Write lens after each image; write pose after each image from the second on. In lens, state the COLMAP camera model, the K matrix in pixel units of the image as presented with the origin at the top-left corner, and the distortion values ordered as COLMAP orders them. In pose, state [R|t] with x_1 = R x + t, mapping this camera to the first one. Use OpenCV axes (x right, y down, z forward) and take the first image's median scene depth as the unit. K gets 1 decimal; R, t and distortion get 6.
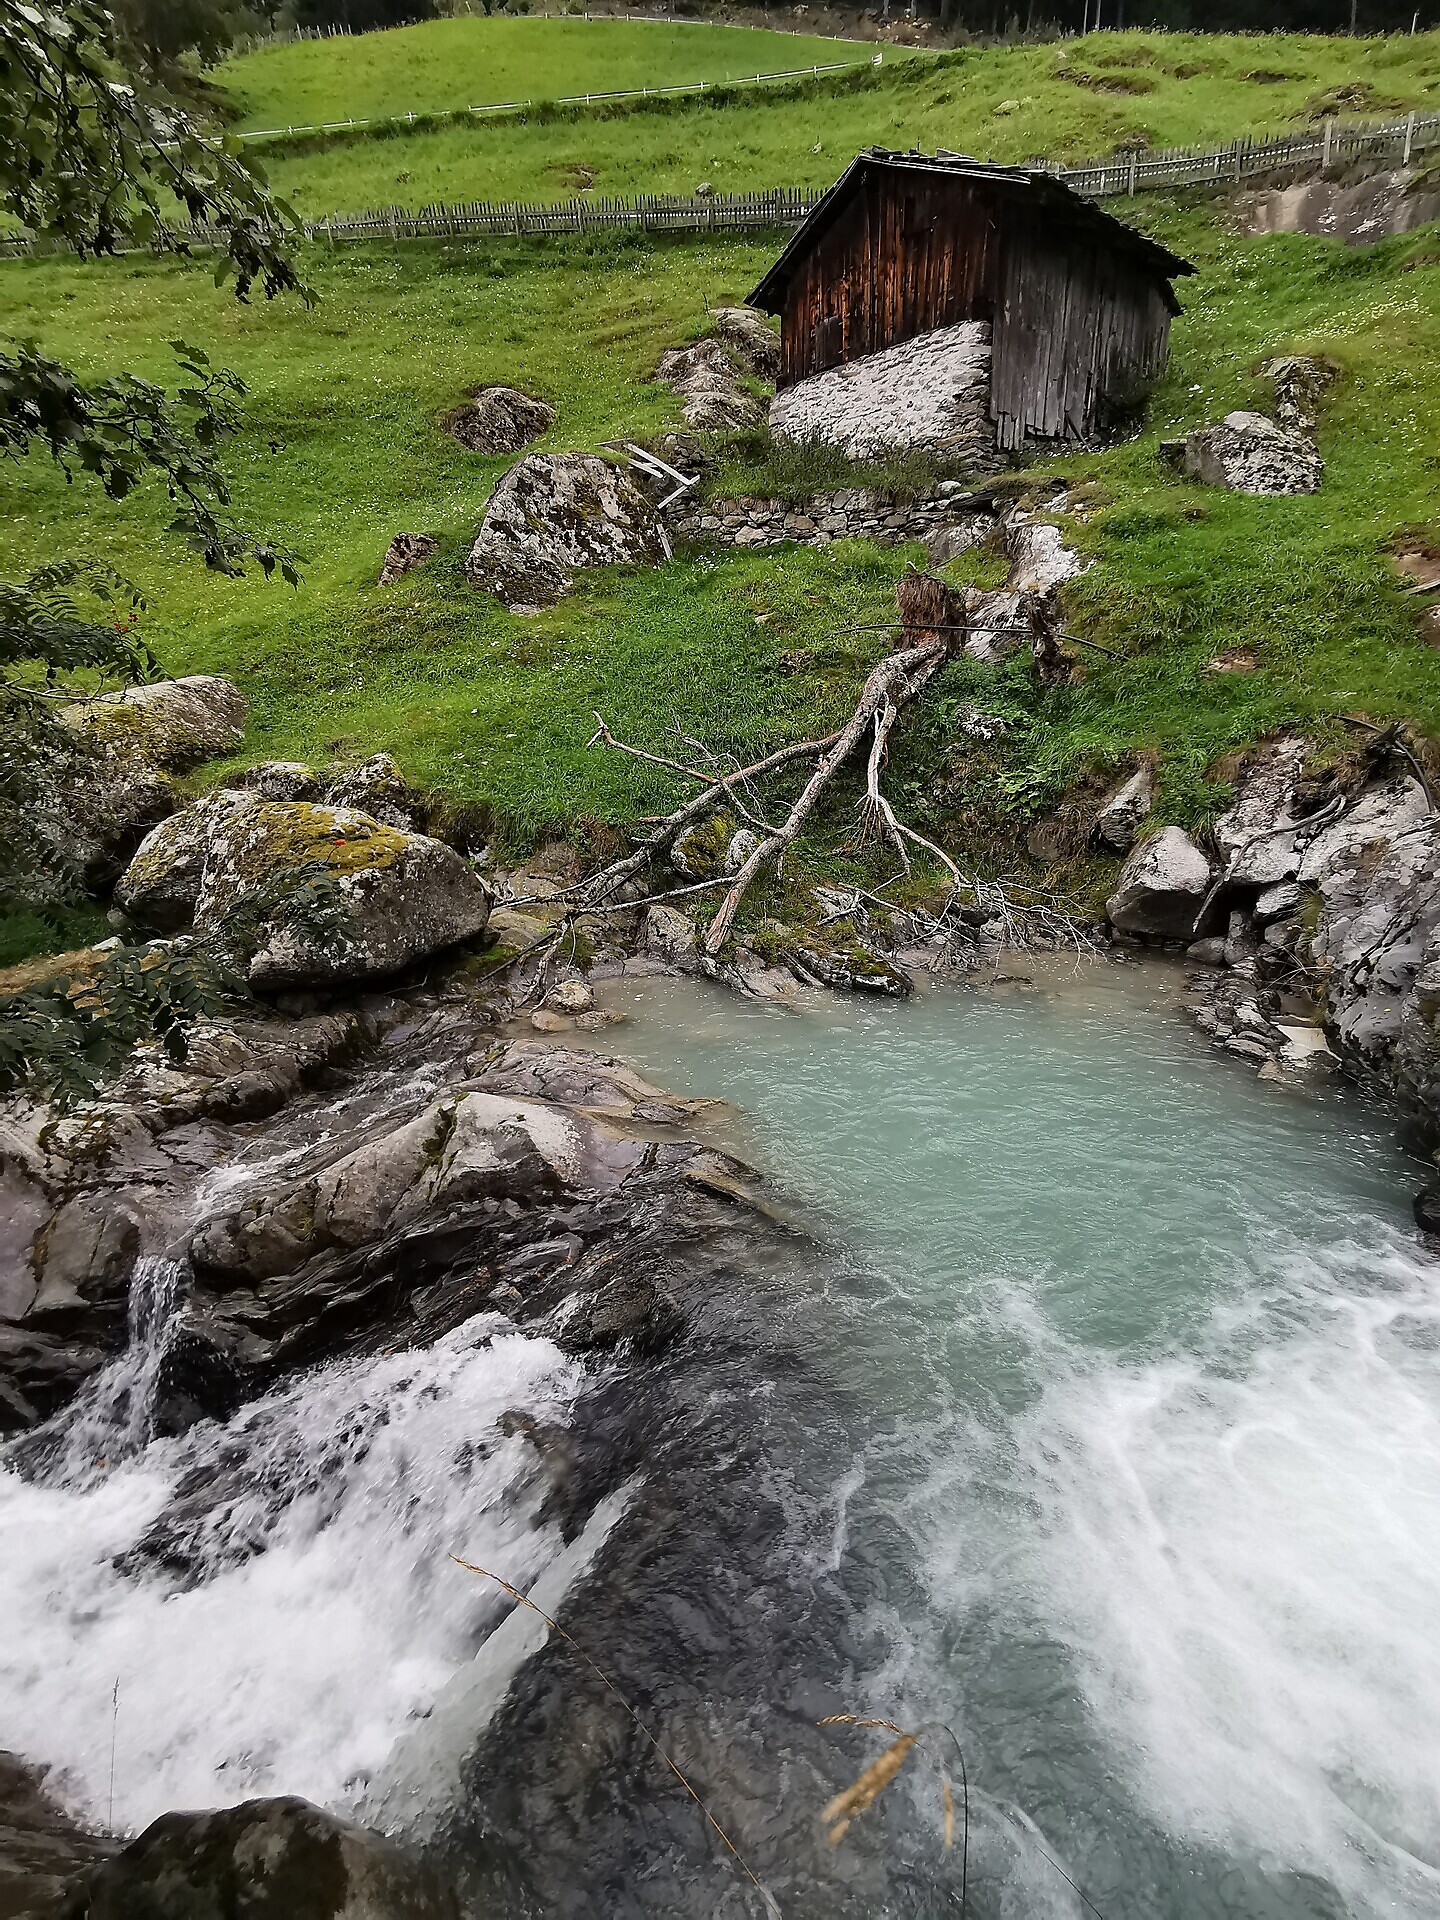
lens RADIAL K [[892.0, 0, 717.1], [0, 892.0, 952.2], [0, 0, 1]] dist [0.003960, 0.003419]
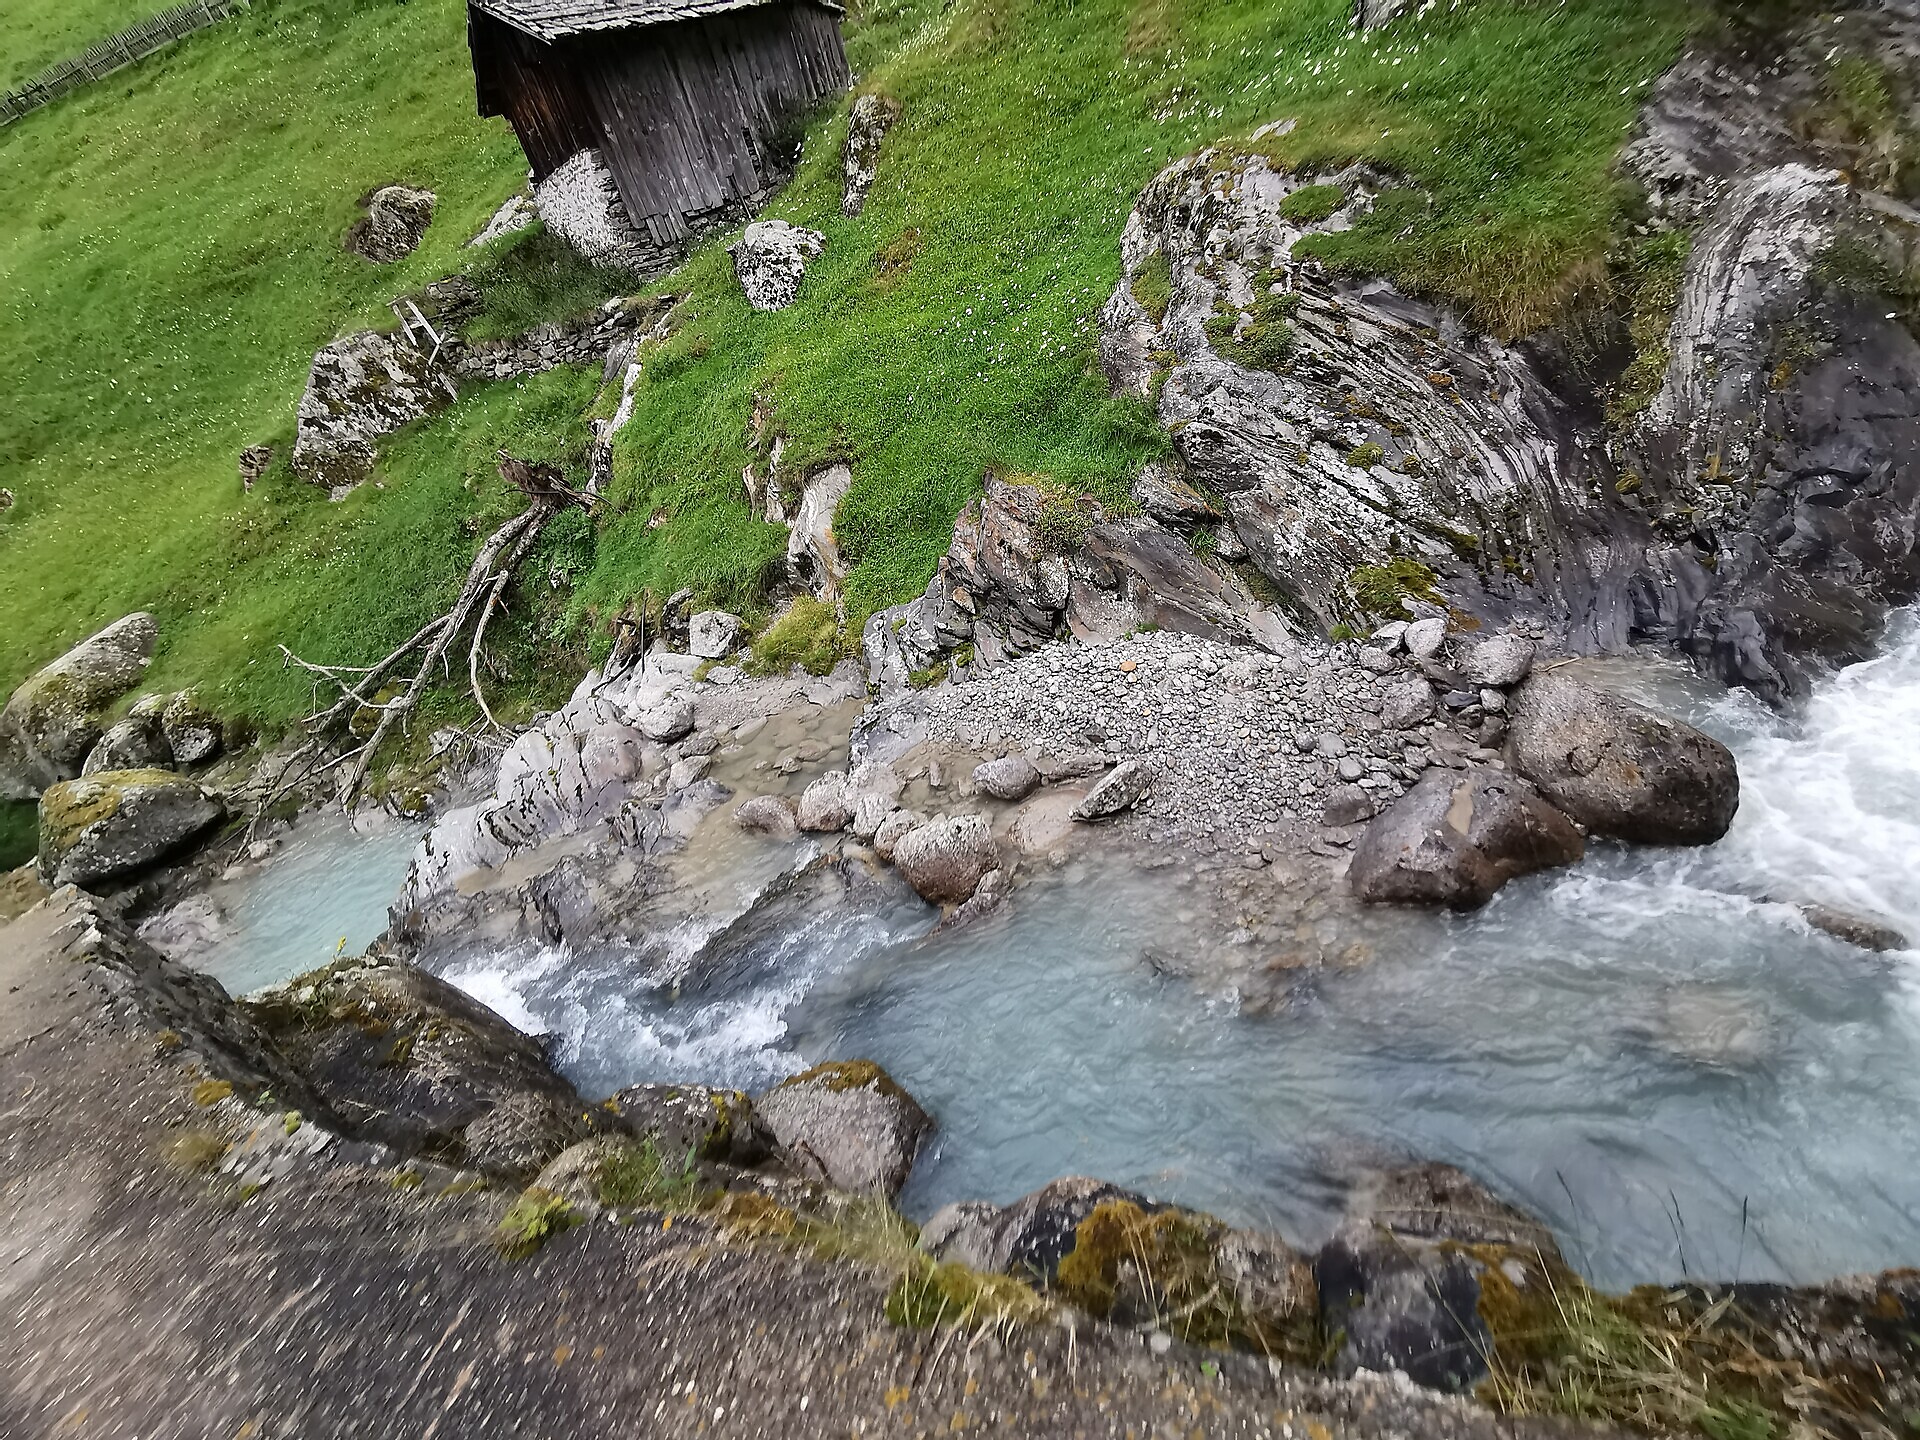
lens RADIAL K [[892.0, 0, 967.3], [0, 892.0, 724.3], [0, 0, 1]] dist [0.003960, 0.003419]
pose [[0.970127, -0.168512, -0.174518, 0.830040], [0.207640, 0.948780, 0.238121, -0.170710], [0.125453, -0.267244, 0.955428, -0.240884]]
